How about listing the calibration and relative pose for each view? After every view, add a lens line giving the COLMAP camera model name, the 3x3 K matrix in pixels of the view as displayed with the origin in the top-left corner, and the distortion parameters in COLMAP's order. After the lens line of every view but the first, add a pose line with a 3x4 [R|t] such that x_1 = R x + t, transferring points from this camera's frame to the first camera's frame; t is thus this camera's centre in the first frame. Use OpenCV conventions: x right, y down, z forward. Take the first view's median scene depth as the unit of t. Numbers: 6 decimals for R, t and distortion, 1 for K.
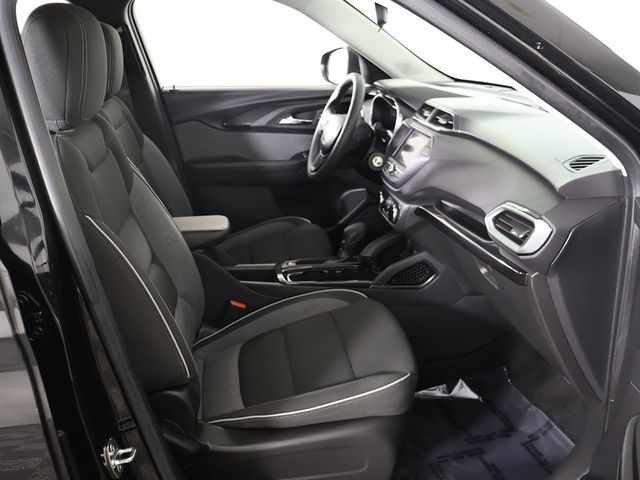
lens RADIAL K [[595.2, 0, 320.0], [0, 595.2, 240.0], [0, 0, 1]] dist [-0.012445, 0.011733]
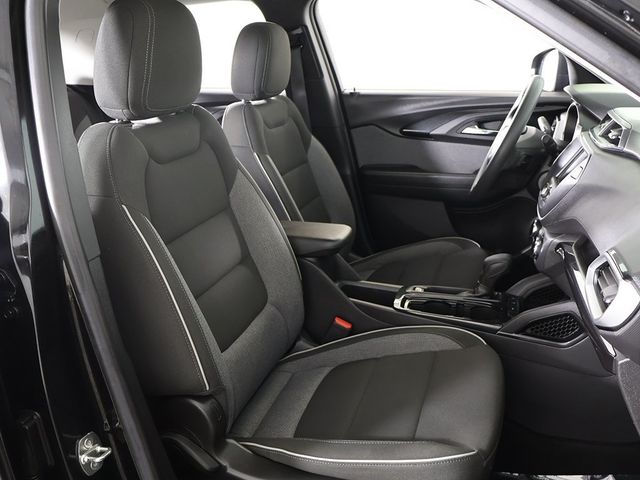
lens RADIAL K [[595.2, 0, 320.0], [0, 595.2, 240.0], [0, 0, 1]] dist [-0.012445, 0.011733]
pose [[0.888818, 0.125457, -0.440752, 0.193516], [-0.133552, 0.990960, 0.012750, -0.022998], [0.438367, 0.047531, 0.897538, 0.138011]]
